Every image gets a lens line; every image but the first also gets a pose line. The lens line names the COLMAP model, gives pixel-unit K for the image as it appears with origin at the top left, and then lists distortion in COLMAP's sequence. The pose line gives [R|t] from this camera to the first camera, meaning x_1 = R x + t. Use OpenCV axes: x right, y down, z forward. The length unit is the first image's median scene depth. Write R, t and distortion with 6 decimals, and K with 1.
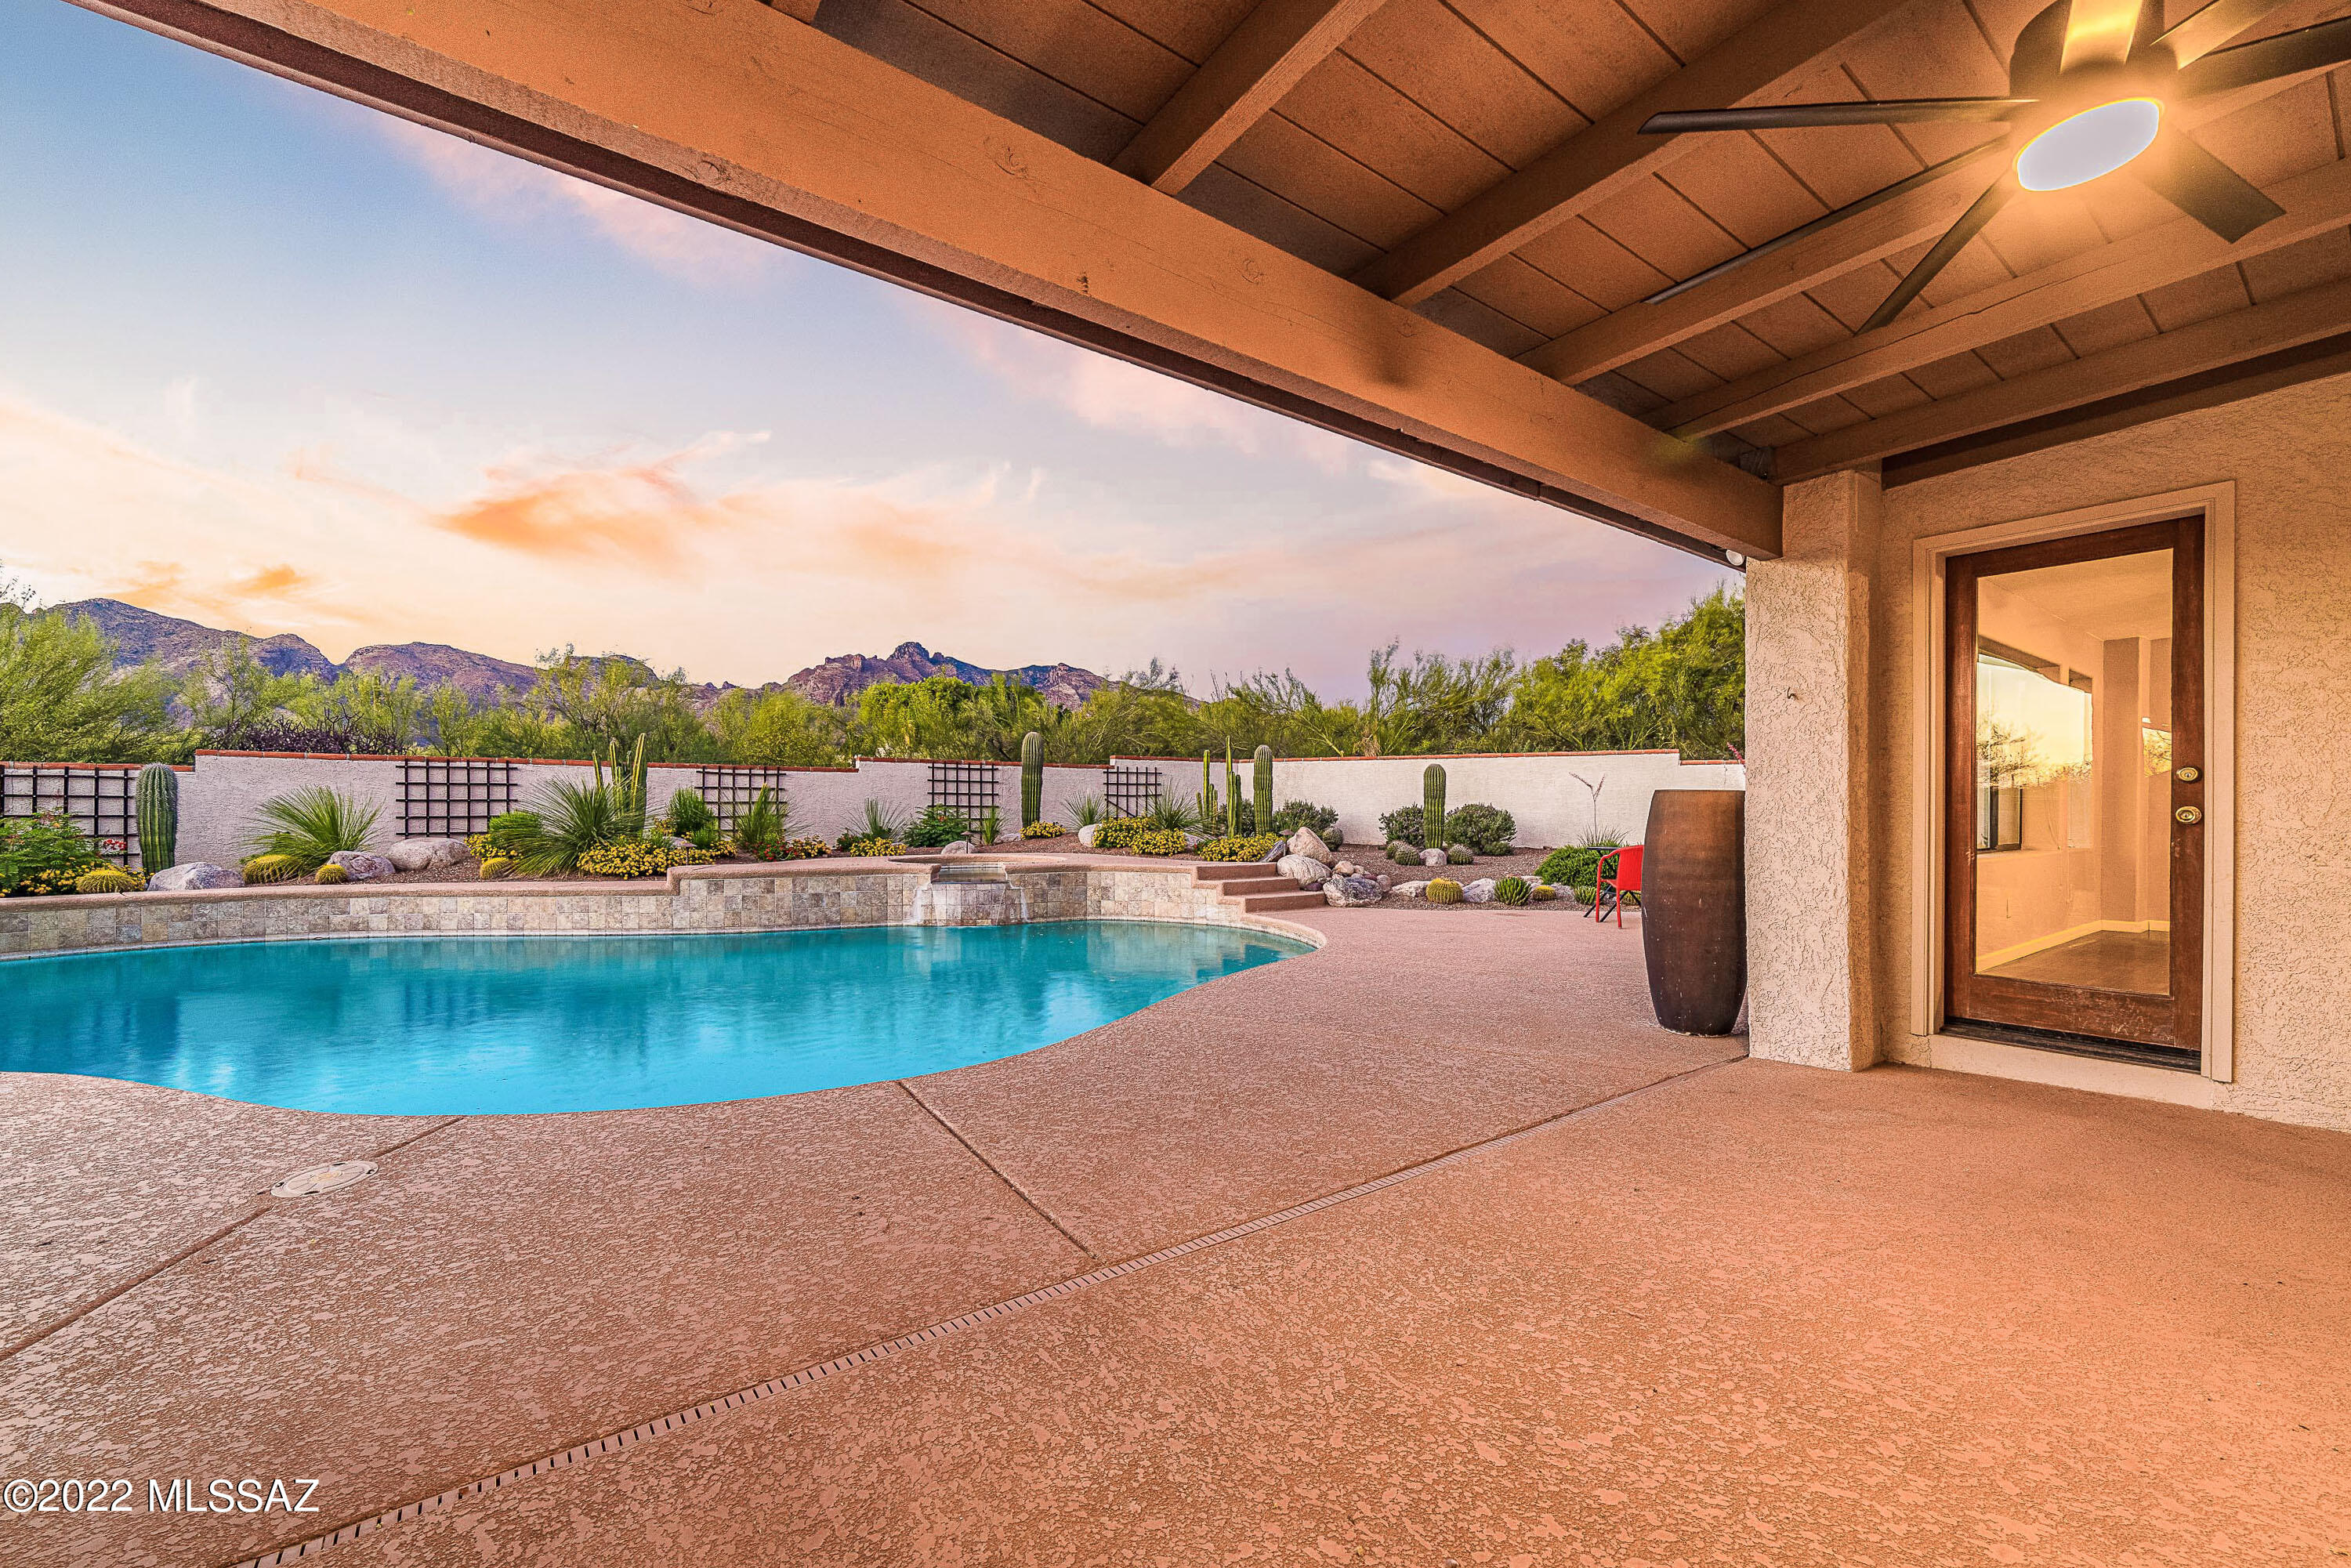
lens RADIAL K [[973.2, 0, 1180.6], [0, 973.2, 795.8], [0, 0, 1]] dist [0.001912, 0.000819]
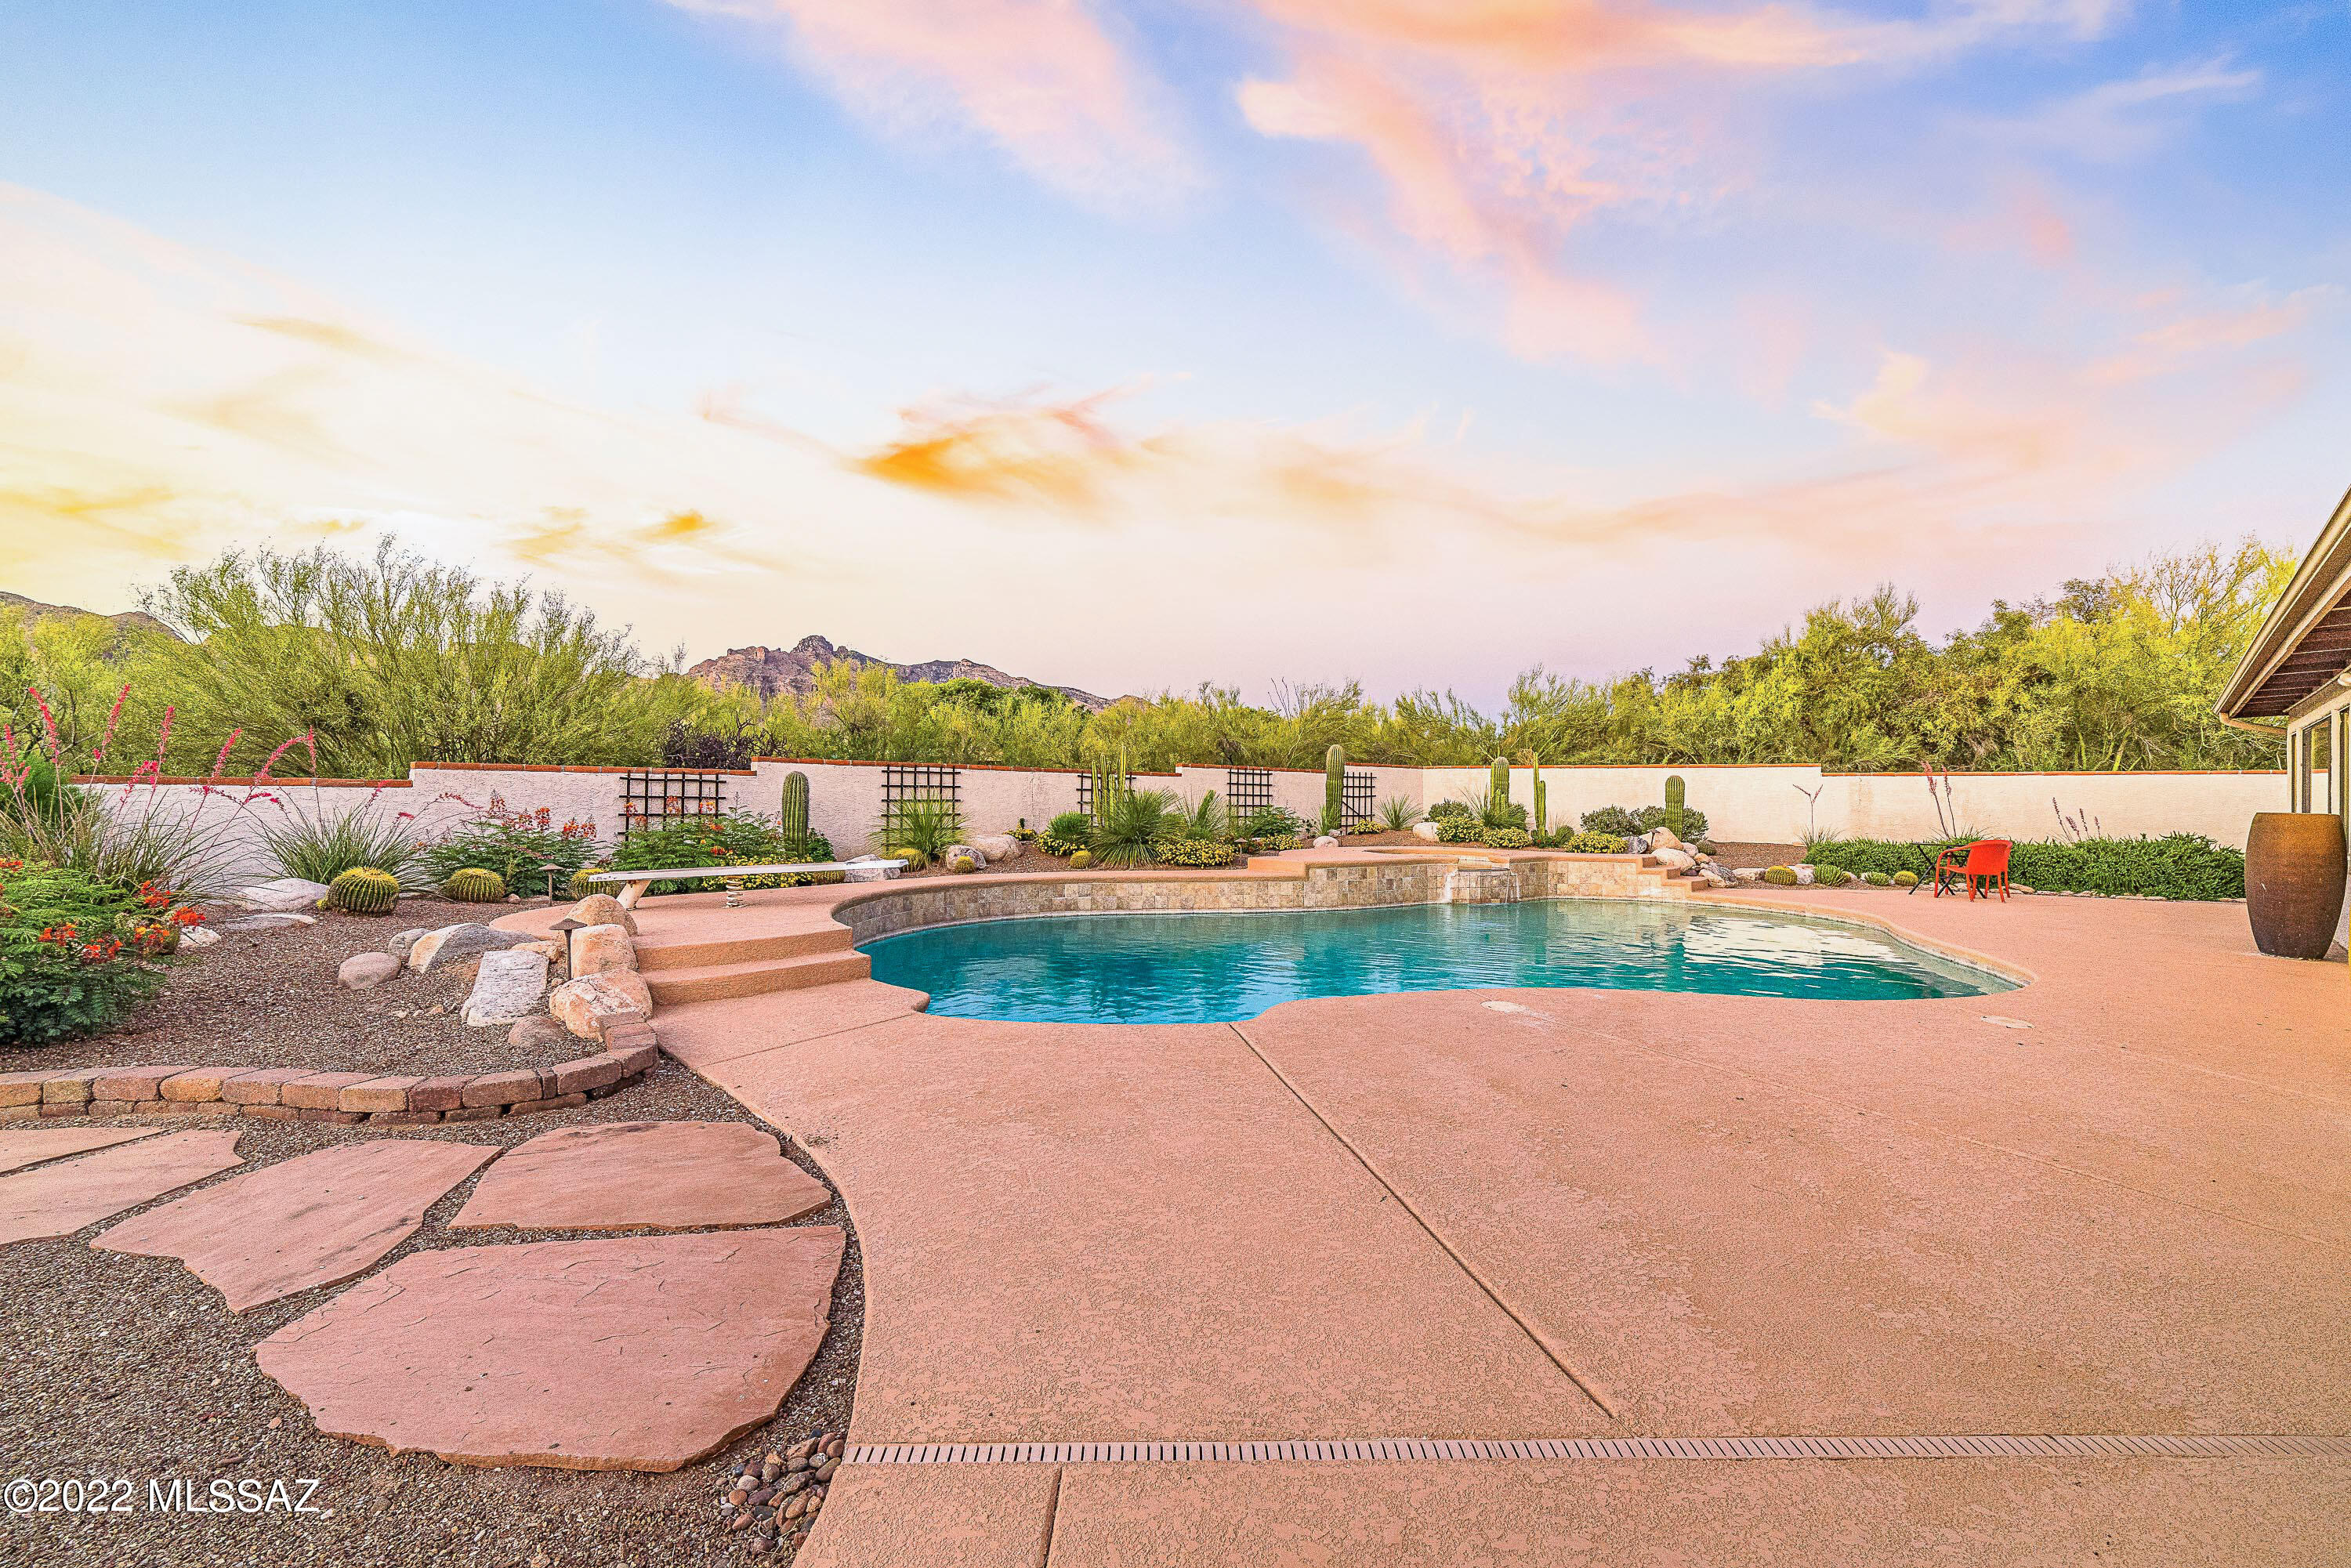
lens RADIAL K [[925.3, 0, 1179.3], [0, 925.3, 799.0], [0, 0, 1]] dist [0.001937, -0.000078]
pose [[0.993205, 0.004779, 0.116277, -0.543742], [-0.006070, 0.999924, 0.010747, -0.010729], [-0.116217, -0.011380, 0.993159, -0.117927]]
